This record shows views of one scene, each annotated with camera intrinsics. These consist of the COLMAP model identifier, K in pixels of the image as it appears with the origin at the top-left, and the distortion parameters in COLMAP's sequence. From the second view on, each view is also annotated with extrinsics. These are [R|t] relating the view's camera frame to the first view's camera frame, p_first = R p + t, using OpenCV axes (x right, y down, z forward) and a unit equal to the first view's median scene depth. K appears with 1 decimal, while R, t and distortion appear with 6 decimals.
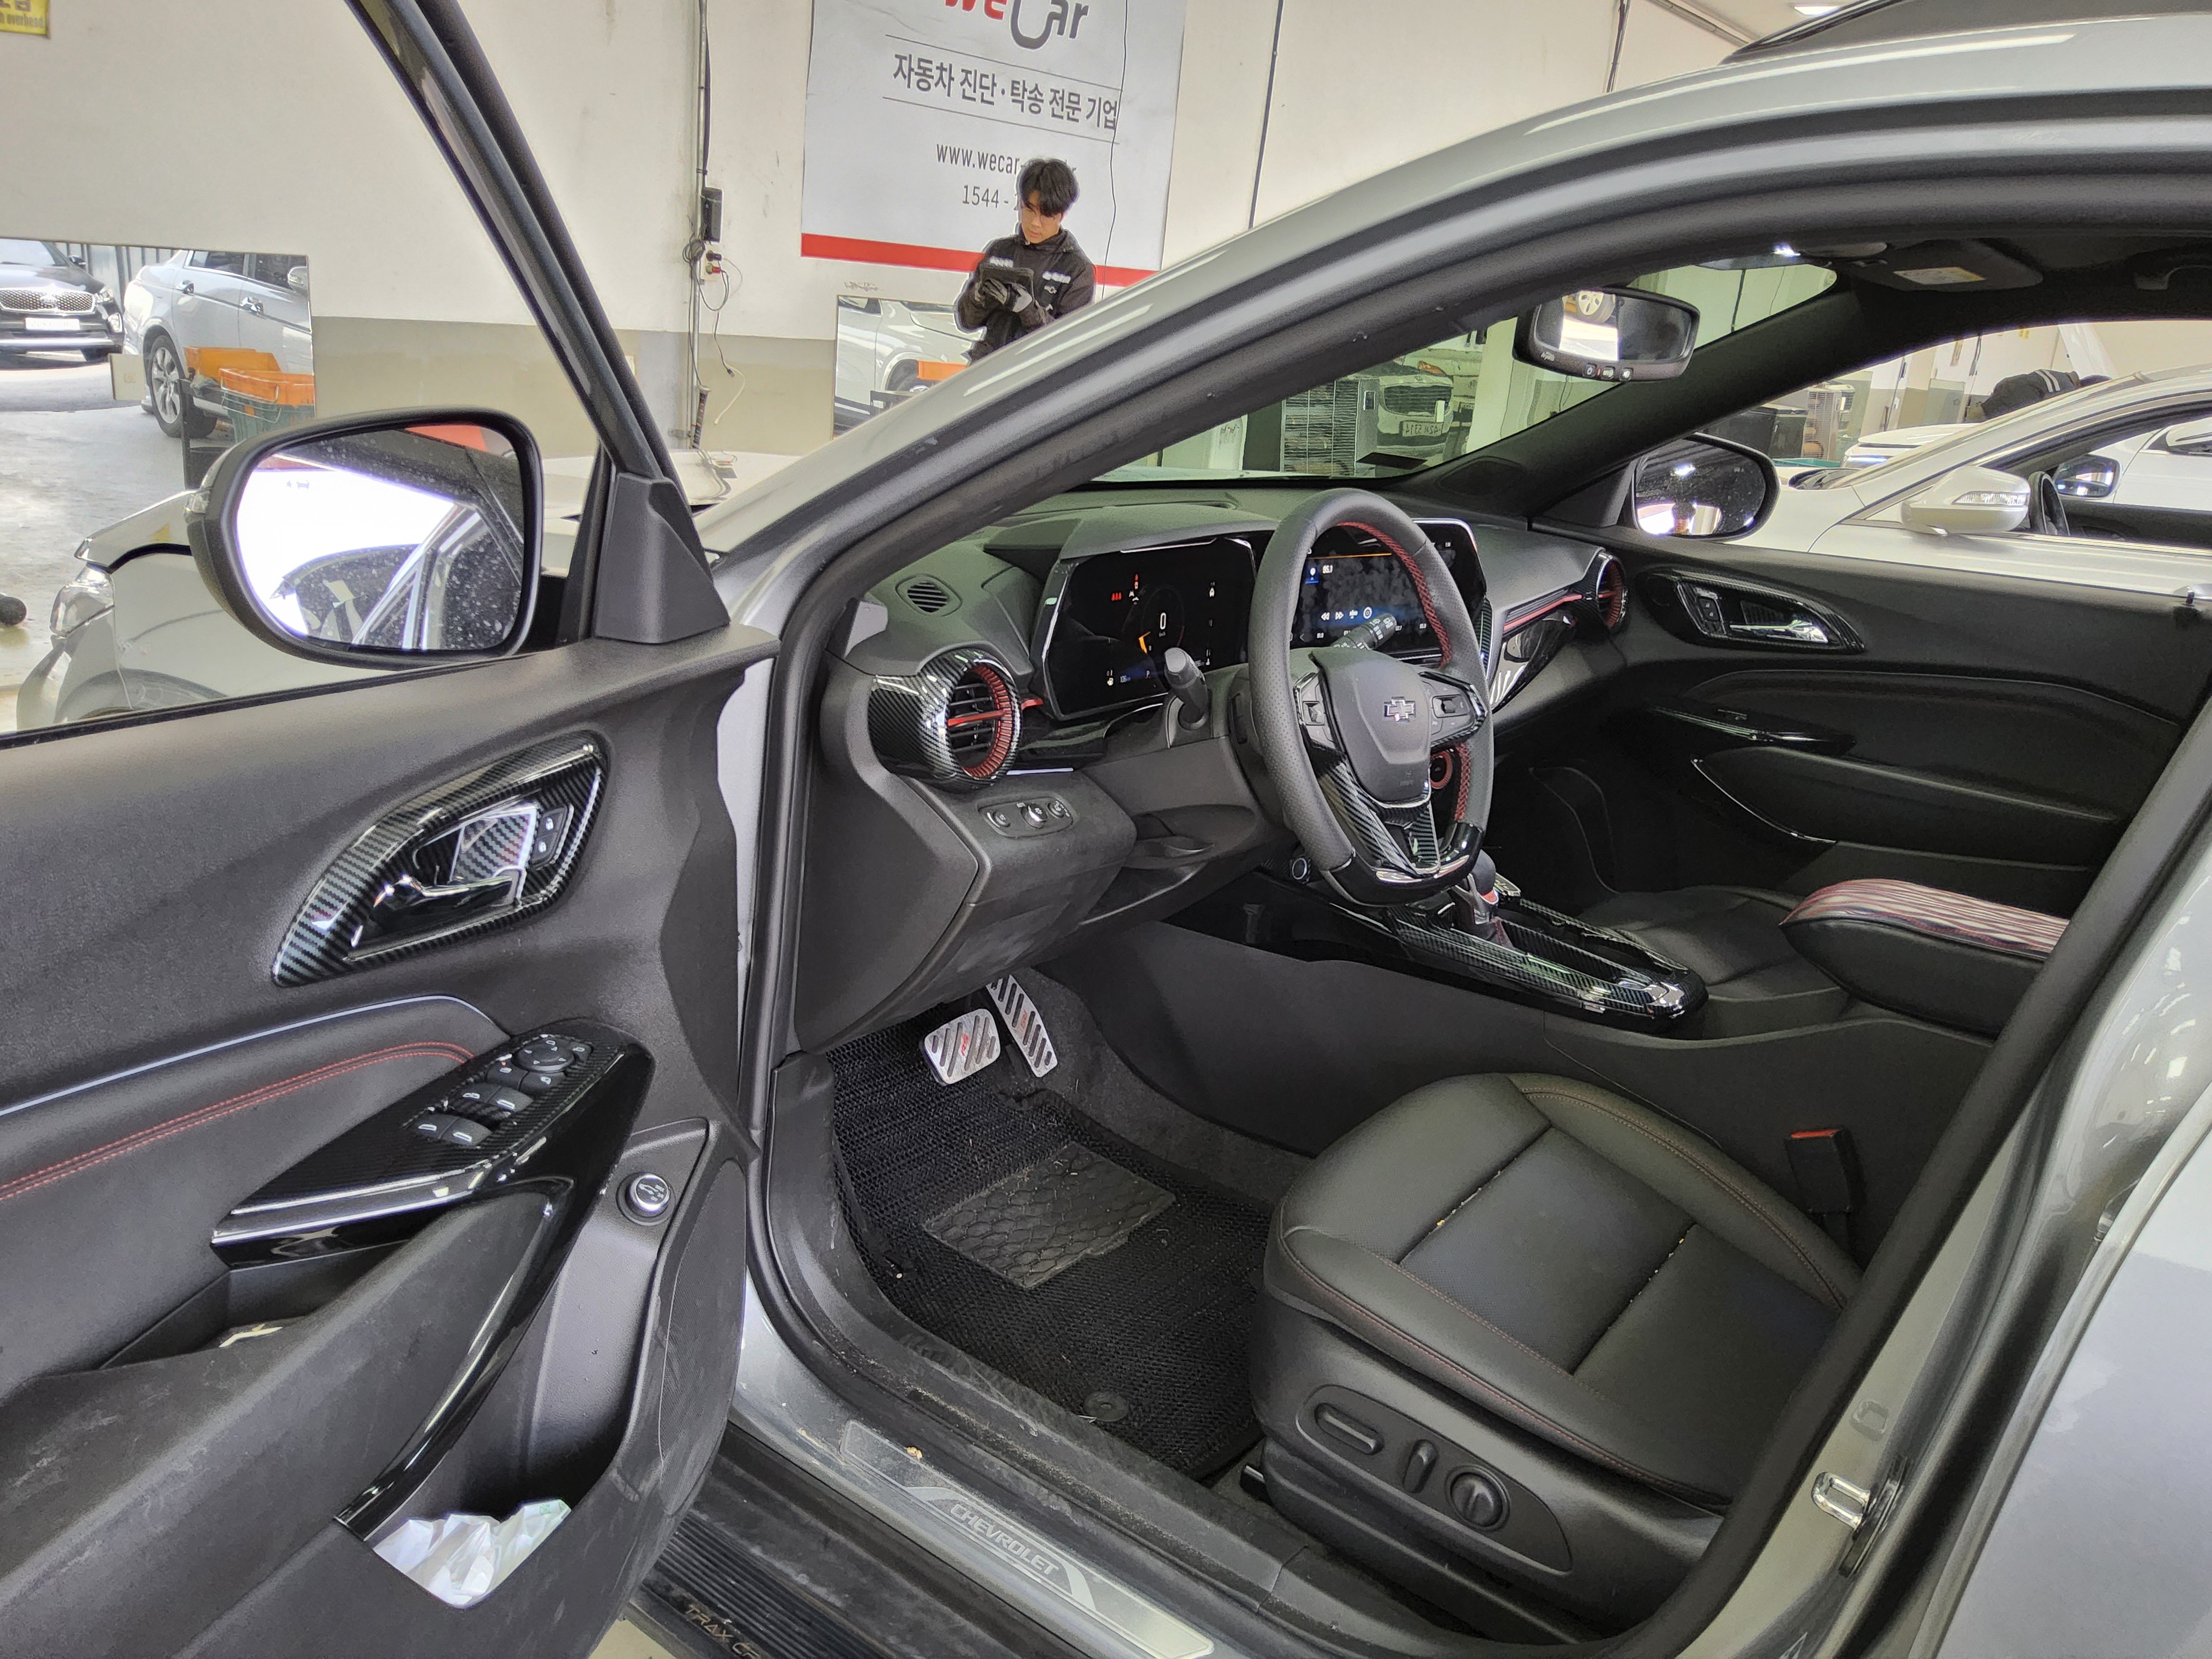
lens RADIAL K [[1701.7, 0, 1106.0], [0, 1701.7, 829.5], [0, 0, 1]] dist [0.001814, 0.005500]
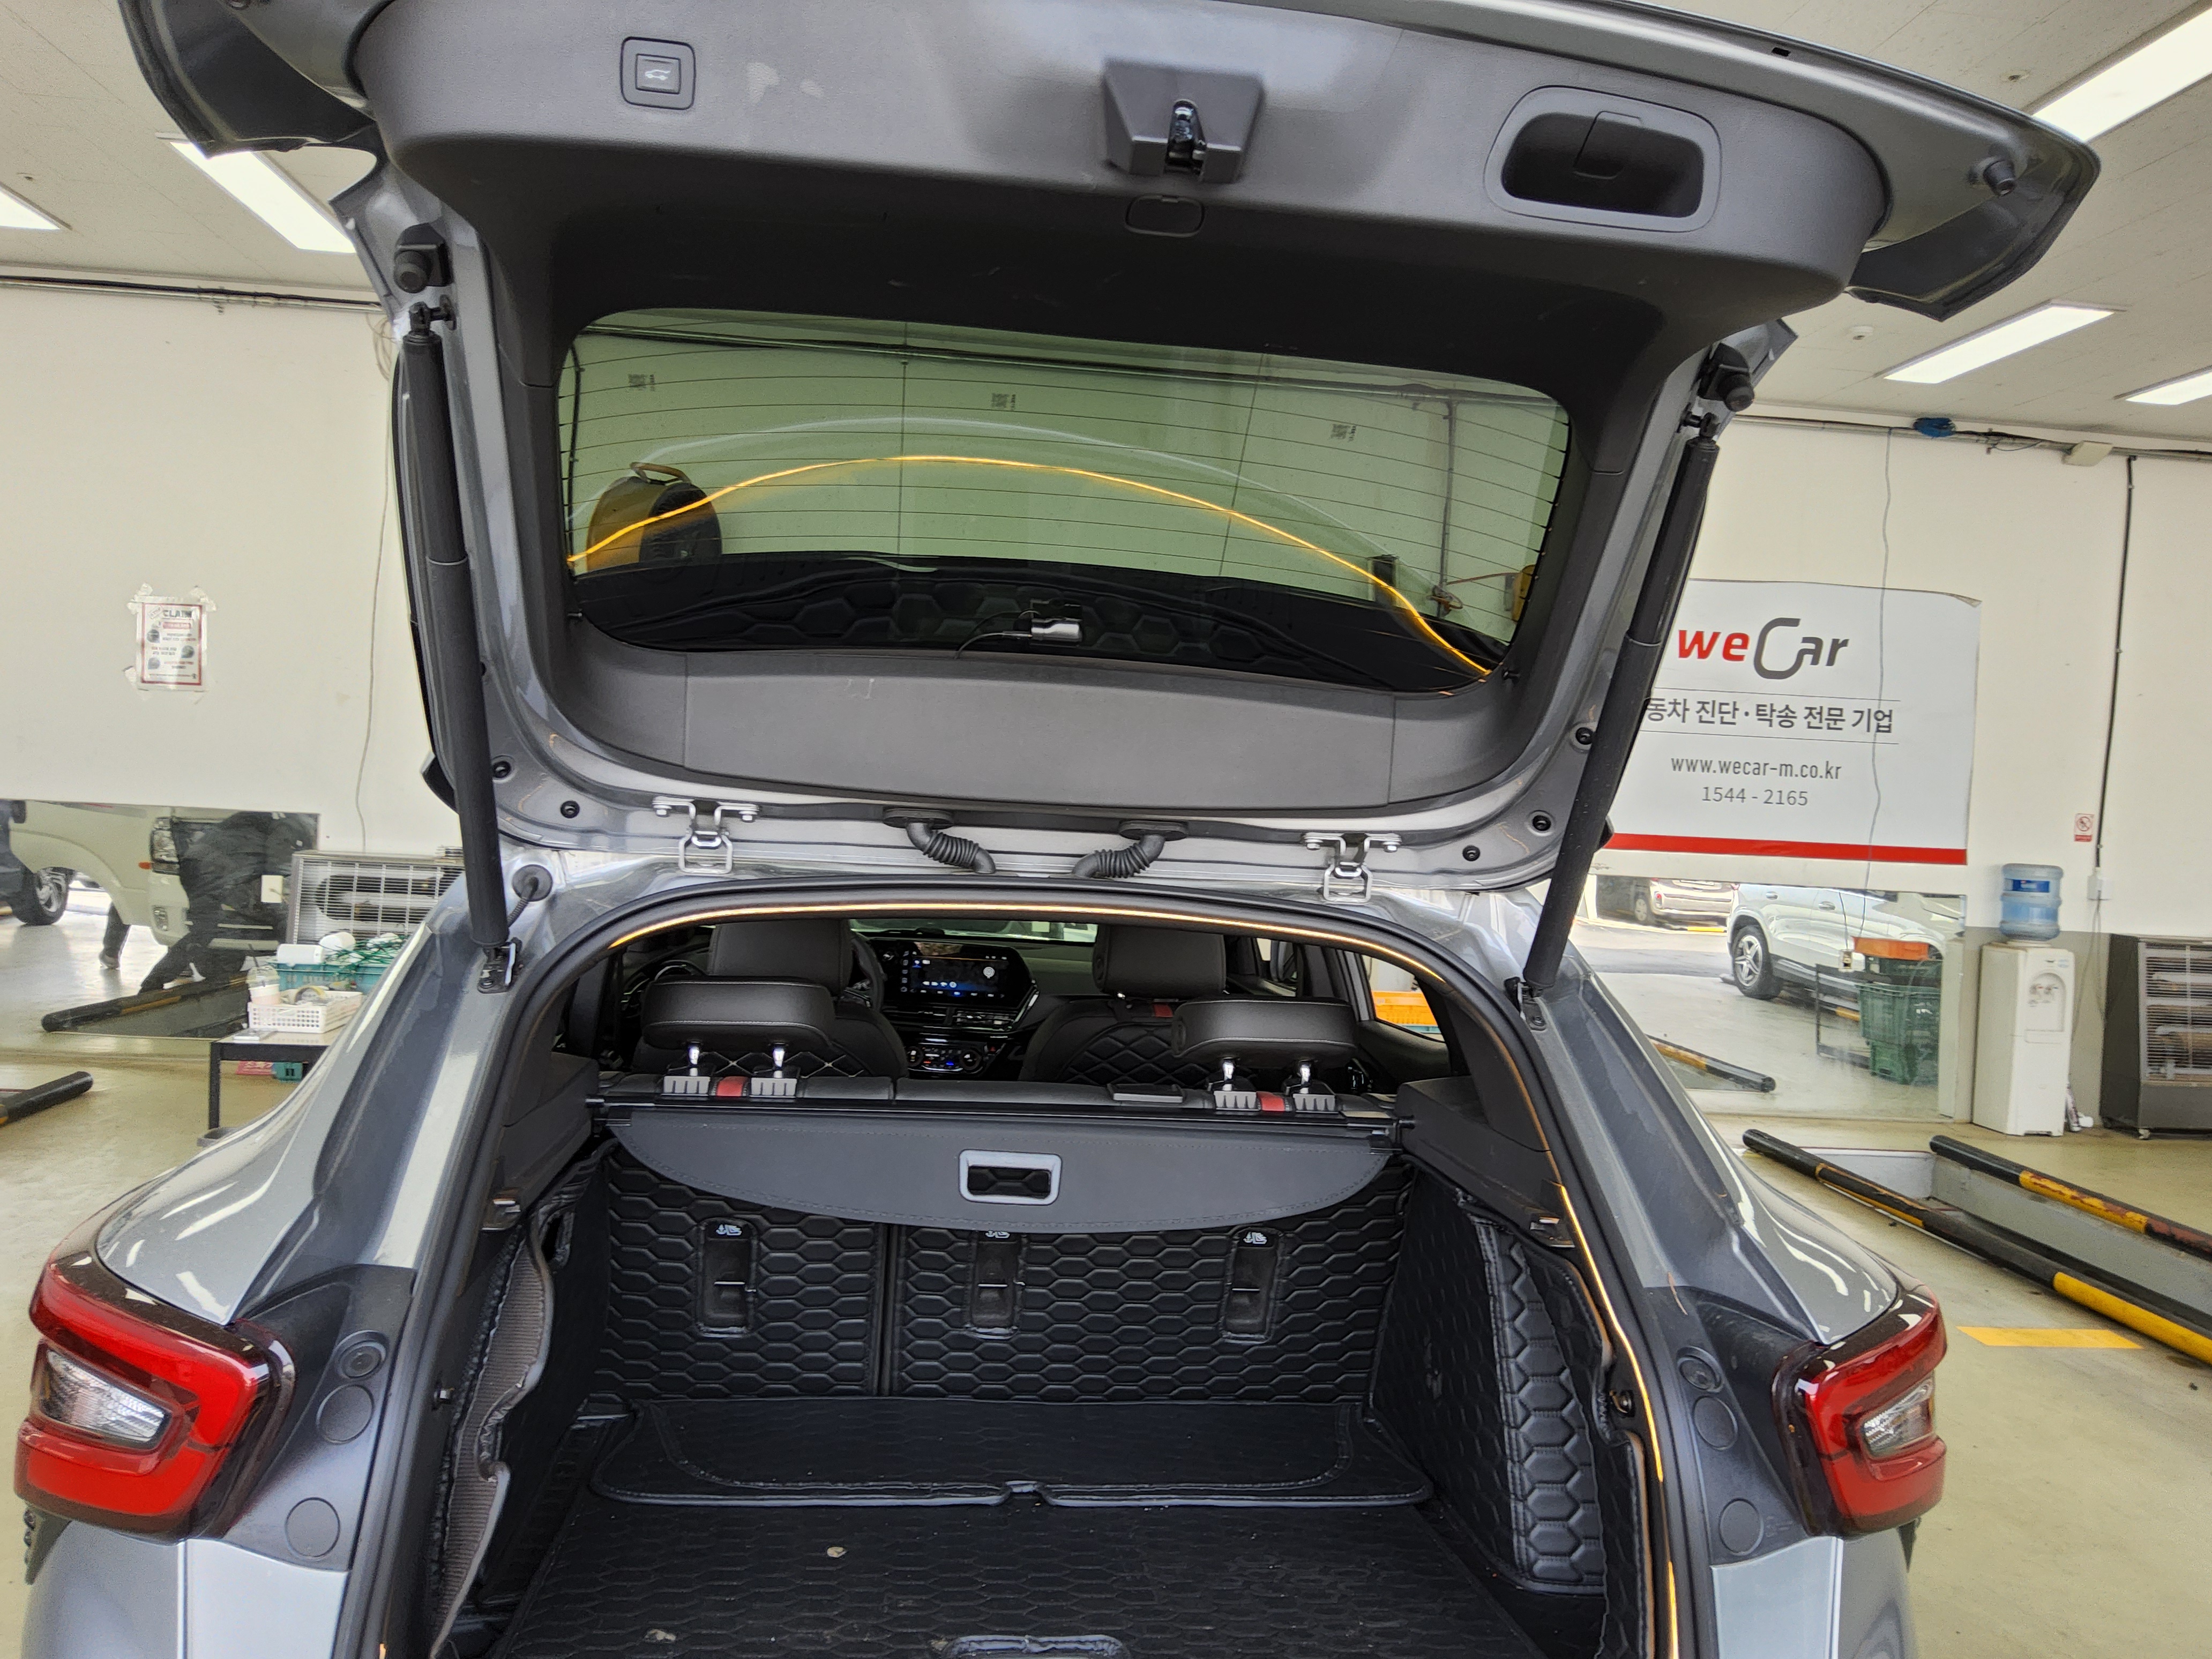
lens RADIAL K [[1701.7, 0, 1106.0], [0, 1701.7, 829.5], [0, 0, 1]] dist [0.001814, 0.005500]
pose [[0.695106, -0.036247, -0.717993, 0.534038], [-0.208954, 0.945425, -0.250021, 0.053884], [0.687871, 0.323818, 0.649596, -0.097801]]
